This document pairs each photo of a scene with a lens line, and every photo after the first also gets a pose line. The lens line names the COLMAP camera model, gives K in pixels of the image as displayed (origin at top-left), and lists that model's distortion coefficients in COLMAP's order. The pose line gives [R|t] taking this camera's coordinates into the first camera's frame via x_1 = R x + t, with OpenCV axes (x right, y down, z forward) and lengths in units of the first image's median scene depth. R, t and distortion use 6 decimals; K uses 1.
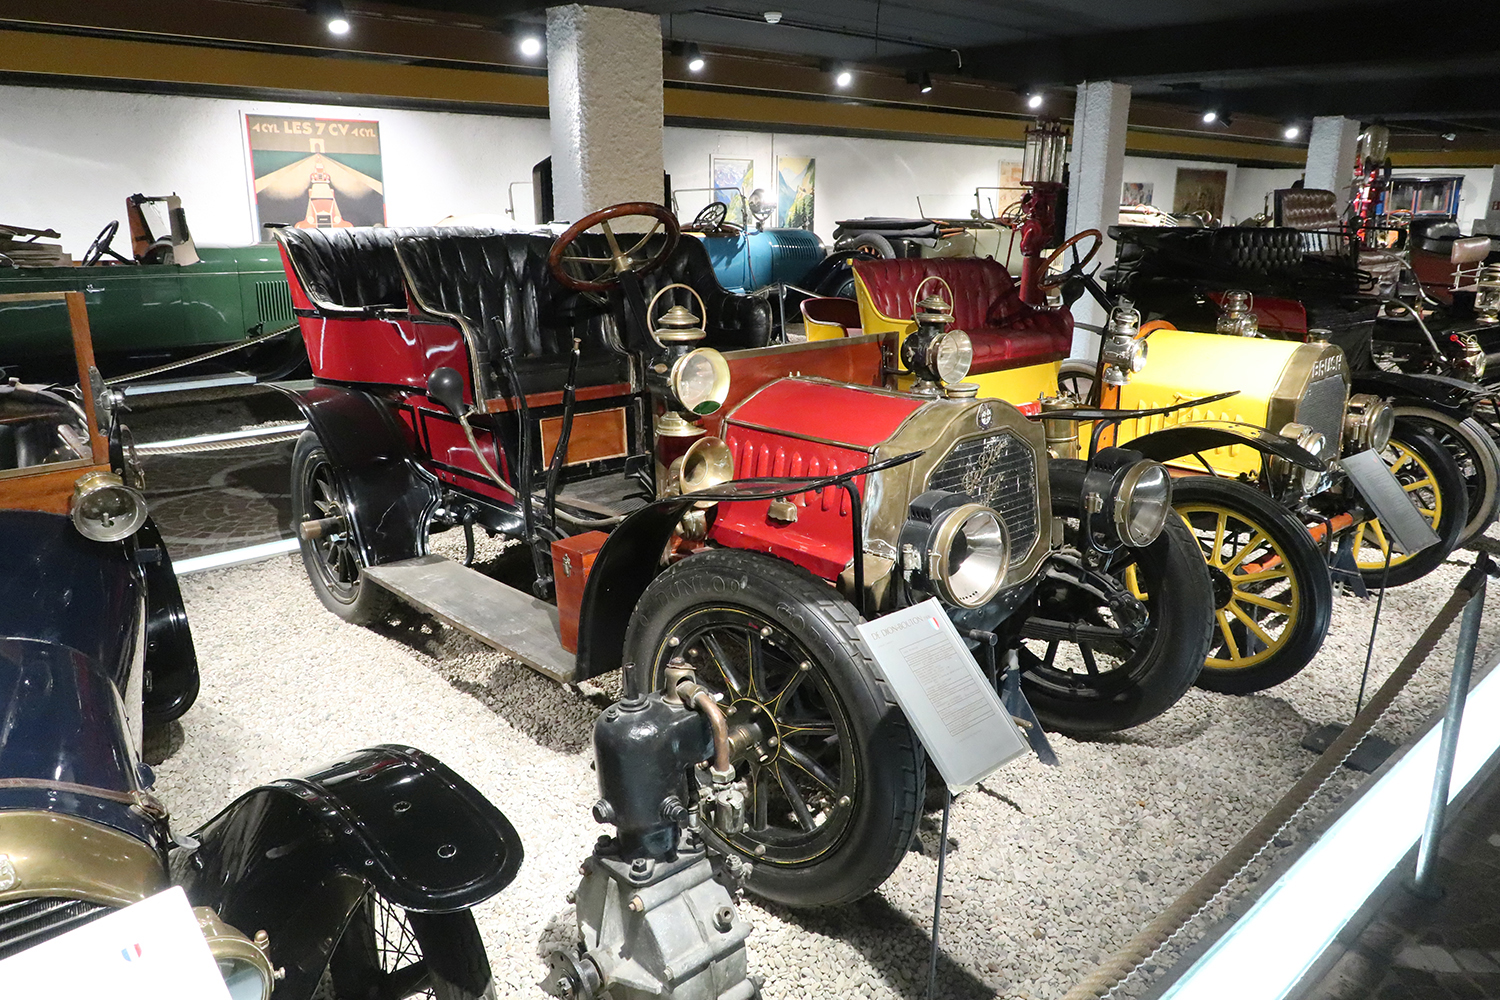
lens RADIAL K [[1104.8, 0, 748.3], [0, 1104.8, 499.1], [0, 0, 1]] dist [-0.009235, -0.004505]
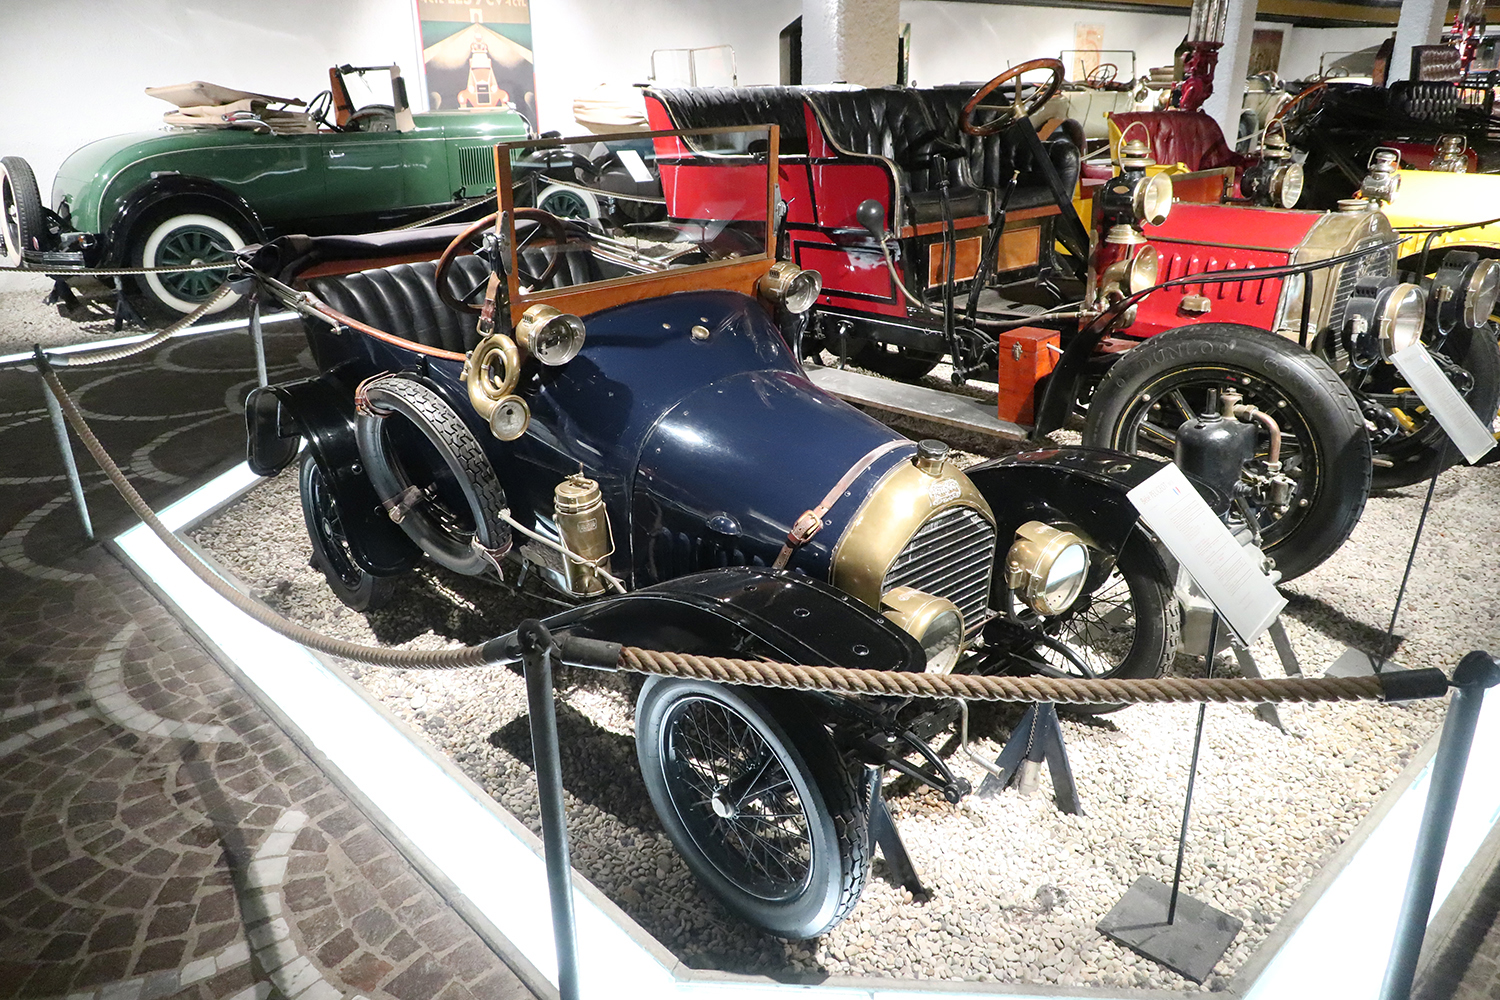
lens RADIAL K [[1075.1, 0, 752.3], [0, 1075.1, 504.2], [0, 0, 1]] dist [-0.004862, -0.002055]
pose [[0.999917, -0.011663, -0.005408, -0.218764], [0.012227, 0.992726, 0.119775, 0.038966], [0.003971, -0.119831, 0.992786, -0.124279]]
